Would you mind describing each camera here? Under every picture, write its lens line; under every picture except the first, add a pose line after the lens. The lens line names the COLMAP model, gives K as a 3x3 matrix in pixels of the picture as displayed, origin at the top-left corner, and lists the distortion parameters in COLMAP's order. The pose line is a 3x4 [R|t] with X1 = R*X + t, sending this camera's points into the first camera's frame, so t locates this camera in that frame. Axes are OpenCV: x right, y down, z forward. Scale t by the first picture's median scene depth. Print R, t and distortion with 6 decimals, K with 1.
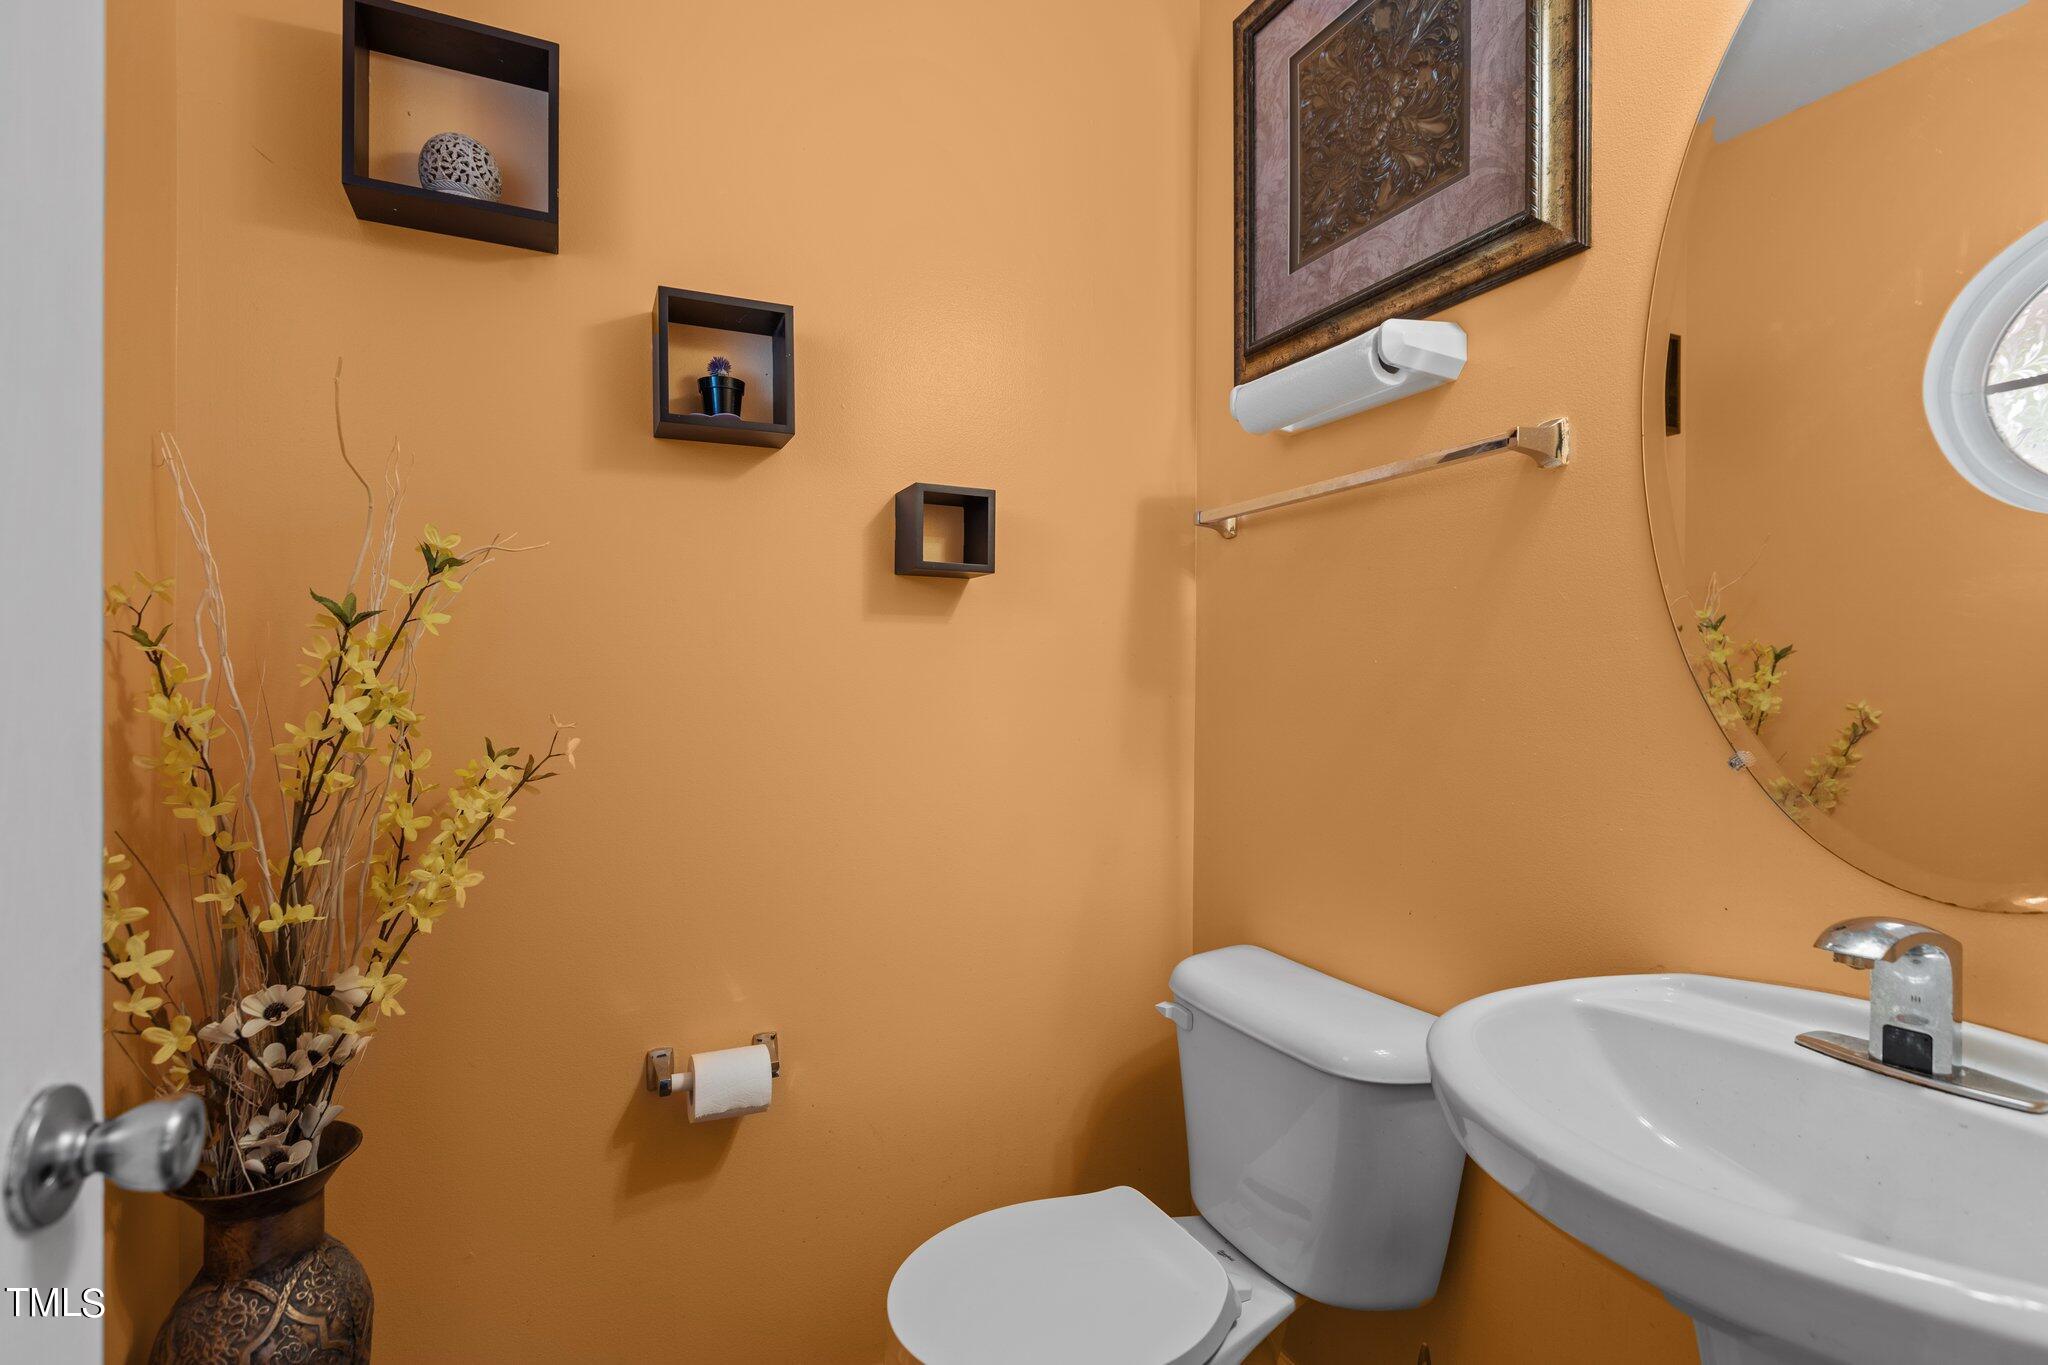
lens RADIAL K [[950.6, 0, 1036.9], [0, 950.6, 675.1], [0, 0, 1]] dist [-0.002786, -0.000872]
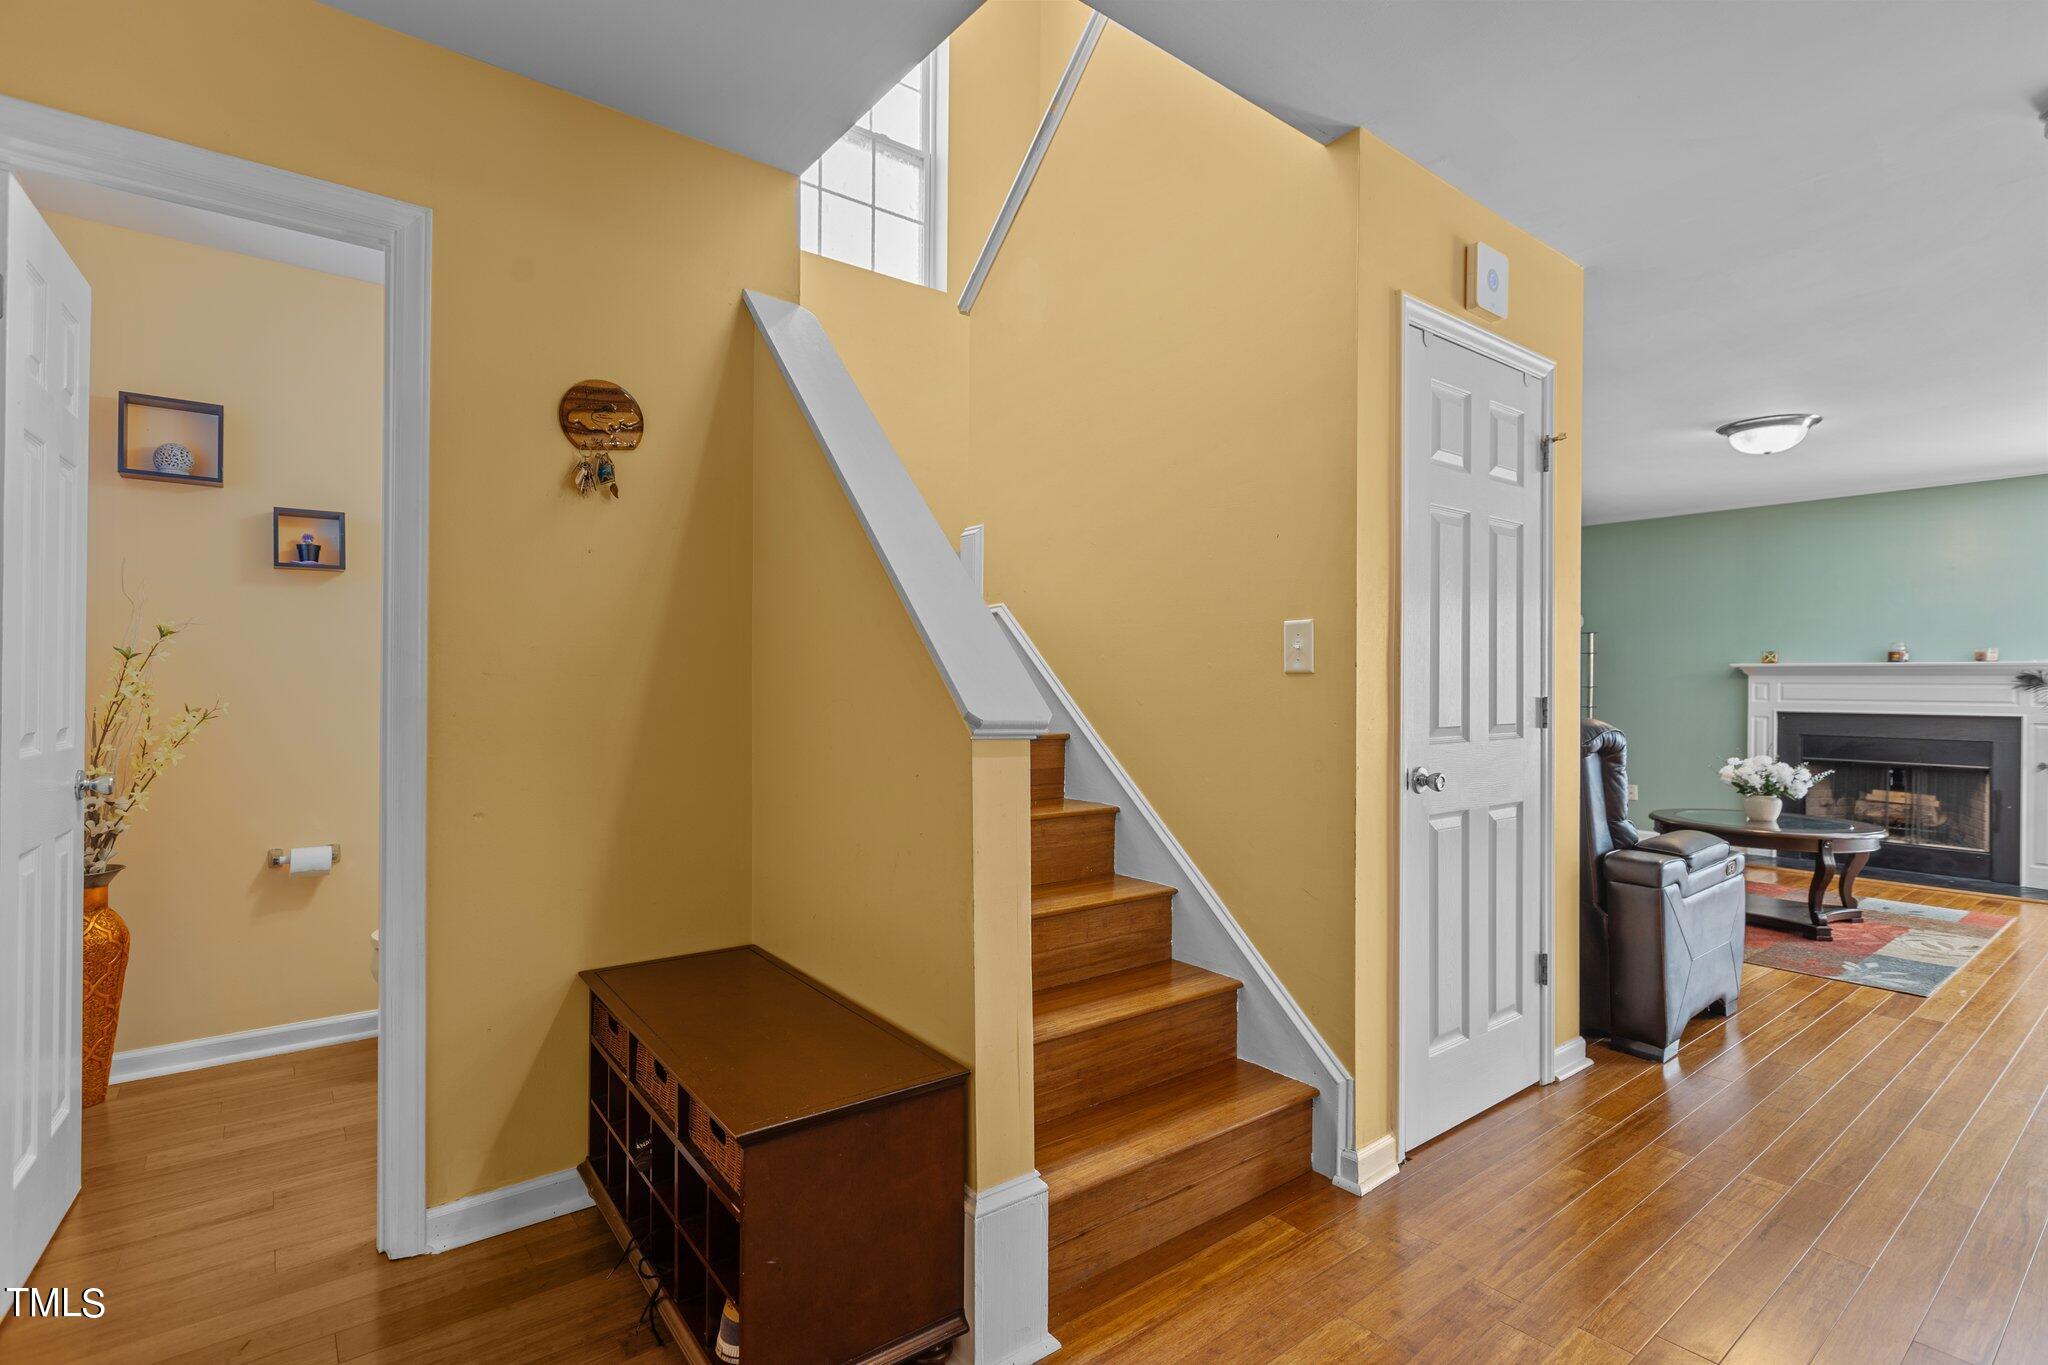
lens RADIAL K [[950.6, 0, 1026.0], [0, 950.6, 682.2], [0, 0, 1]] dist [-0.002786, -0.000872]
pose [[0.978110, 0.007205, 0.207965, 1.014026], [-0.007671, 0.999970, 0.001432, -0.006930], [-0.207948, -0.002996, 0.978135, -1.812304]]
